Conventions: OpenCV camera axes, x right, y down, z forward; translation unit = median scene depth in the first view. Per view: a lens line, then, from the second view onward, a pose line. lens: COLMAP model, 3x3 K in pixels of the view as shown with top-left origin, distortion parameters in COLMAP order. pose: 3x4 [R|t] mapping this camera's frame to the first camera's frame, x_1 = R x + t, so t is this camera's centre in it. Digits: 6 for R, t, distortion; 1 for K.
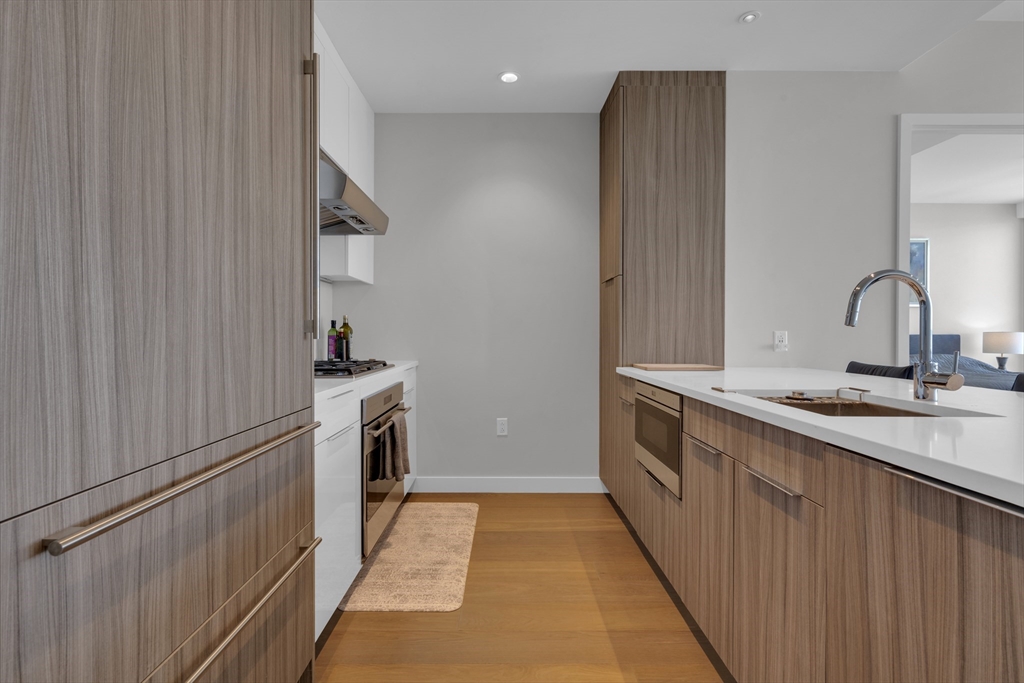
lens RADIAL K [[479.5, 0, 503.8], [0, 479.5, 336.9], [0, 0, 1]] dist [-0.001035, 0.000069]
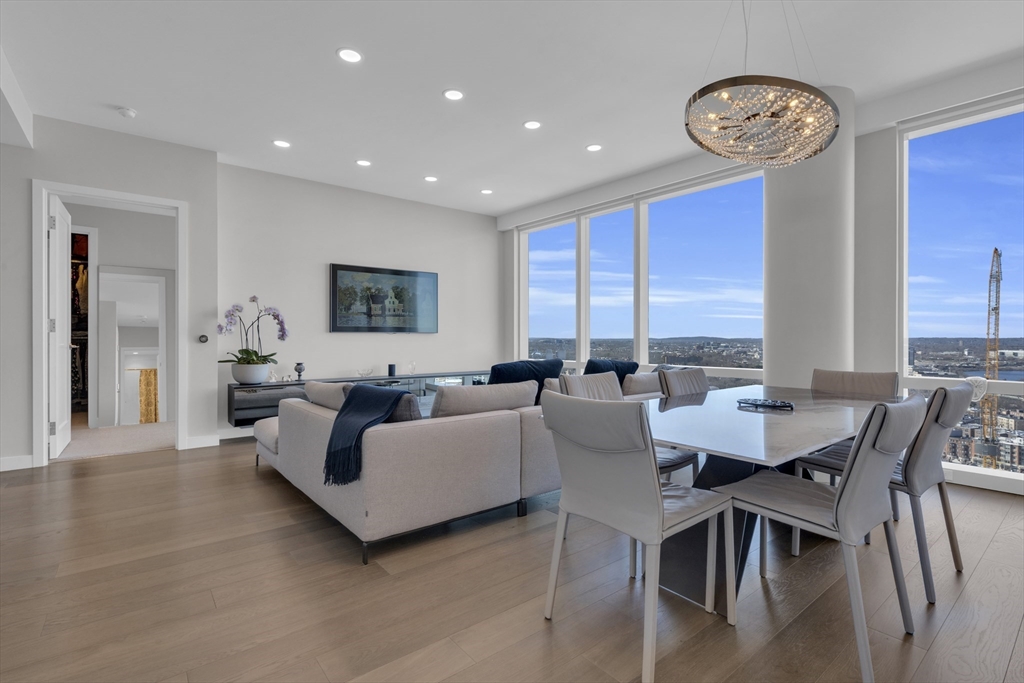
lens RADIAL K [[478.2, 0, 511.9], [0, 478.2, 339.9], [0, 0, 1]] dist [-0.003426, 0.000720]
pose [[0.780872, -0.002657, 0.624686, 1.060554], [0.005610, 0.999980, -0.002759, 0.025808], [-0.624666, 0.005658, 0.780871, -1.003701]]
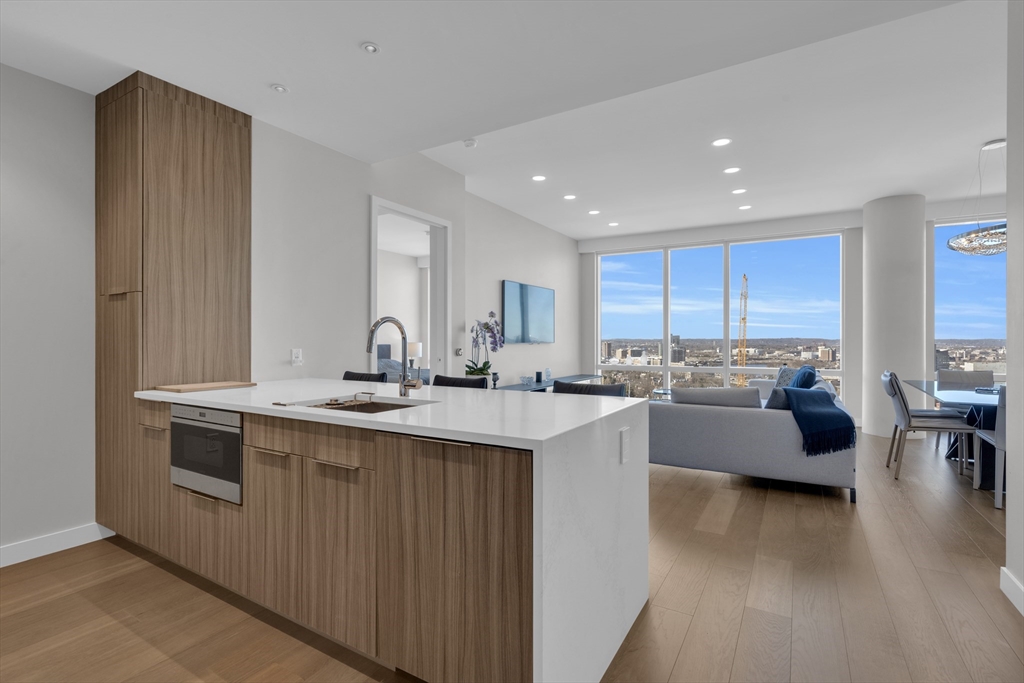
lens RADIAL K [[478.2, 0, 511.9], [0, 478.2, 339.9], [0, 0, 1]] dist [-0.003426, 0.000720]
pose [[0.516734, -0.001475, 0.856145, -0.174582], [0.006914, 0.999973, -0.002451, -0.028675], [-0.856118, 0.007186, 0.516730, -0.087159]]
